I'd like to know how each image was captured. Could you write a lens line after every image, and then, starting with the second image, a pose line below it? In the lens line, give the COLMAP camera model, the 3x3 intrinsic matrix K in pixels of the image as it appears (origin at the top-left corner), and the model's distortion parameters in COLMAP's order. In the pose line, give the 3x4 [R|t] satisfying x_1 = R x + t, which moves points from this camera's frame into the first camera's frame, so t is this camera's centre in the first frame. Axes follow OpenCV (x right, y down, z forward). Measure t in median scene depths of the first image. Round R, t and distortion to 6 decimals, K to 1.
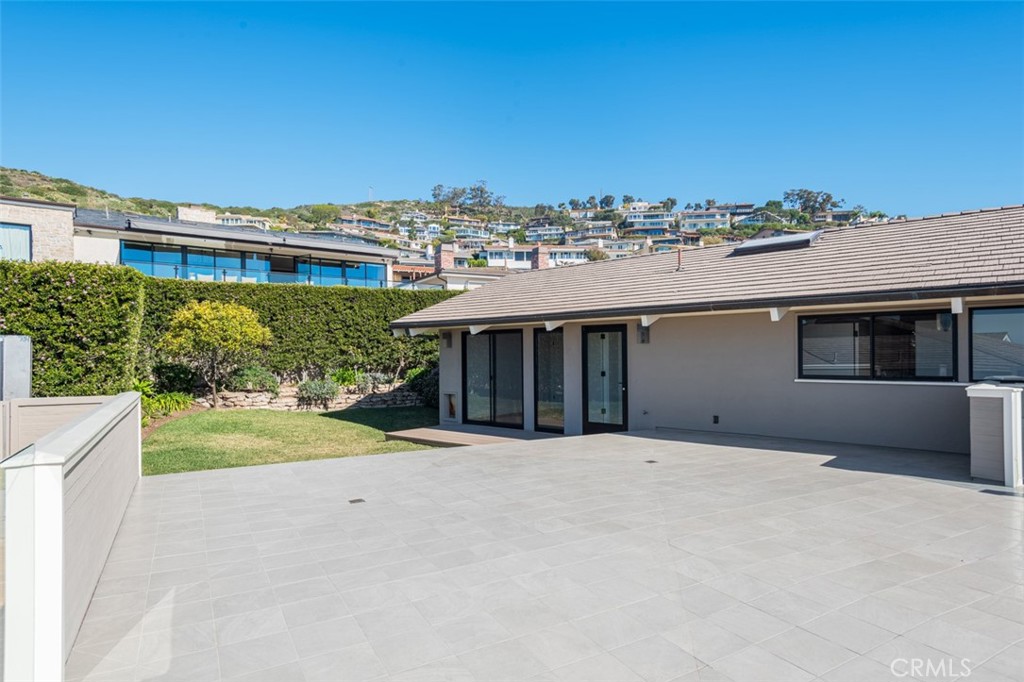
lens RADIAL K [[594.9, 0, 518.4], [0, 594.9, 346.4], [0, 0, 1]] dist [0.016543, 0.000796]
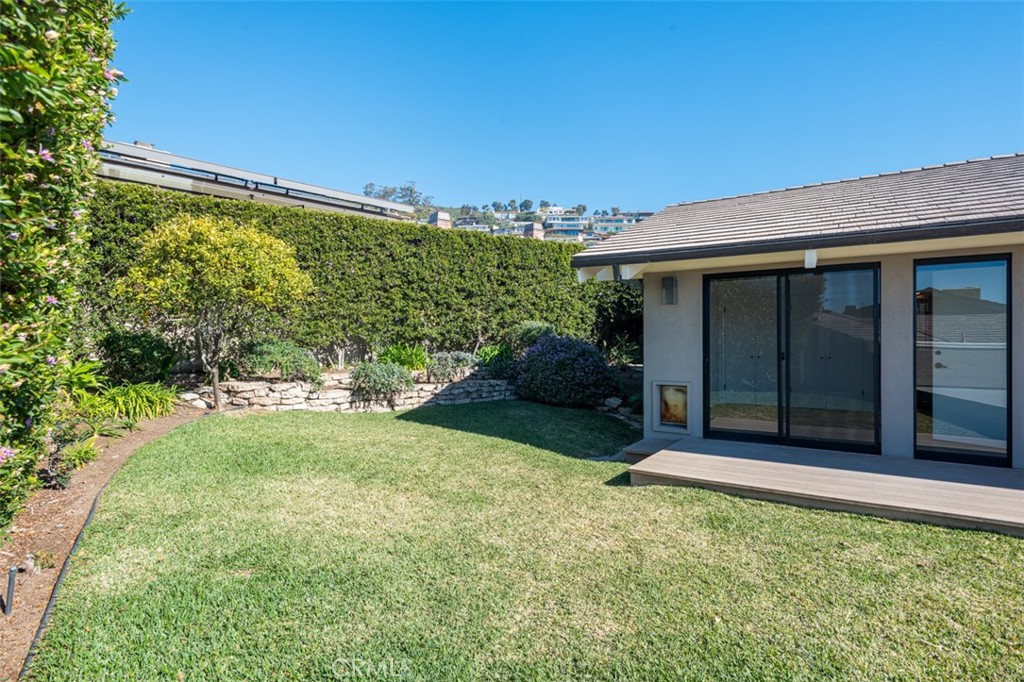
lens RADIAL K [[533.4, 0, 516.1], [0, 533.4, 336.8], [0, 0, 1]] dist [0.004025, -0.000302]
pose [[0.990103, 0.007317, 0.140151, -0.257224], [-0.007763, 0.999966, 0.002637, 0.025786], [-0.140127, -0.003699, 0.990127, 0.394761]]
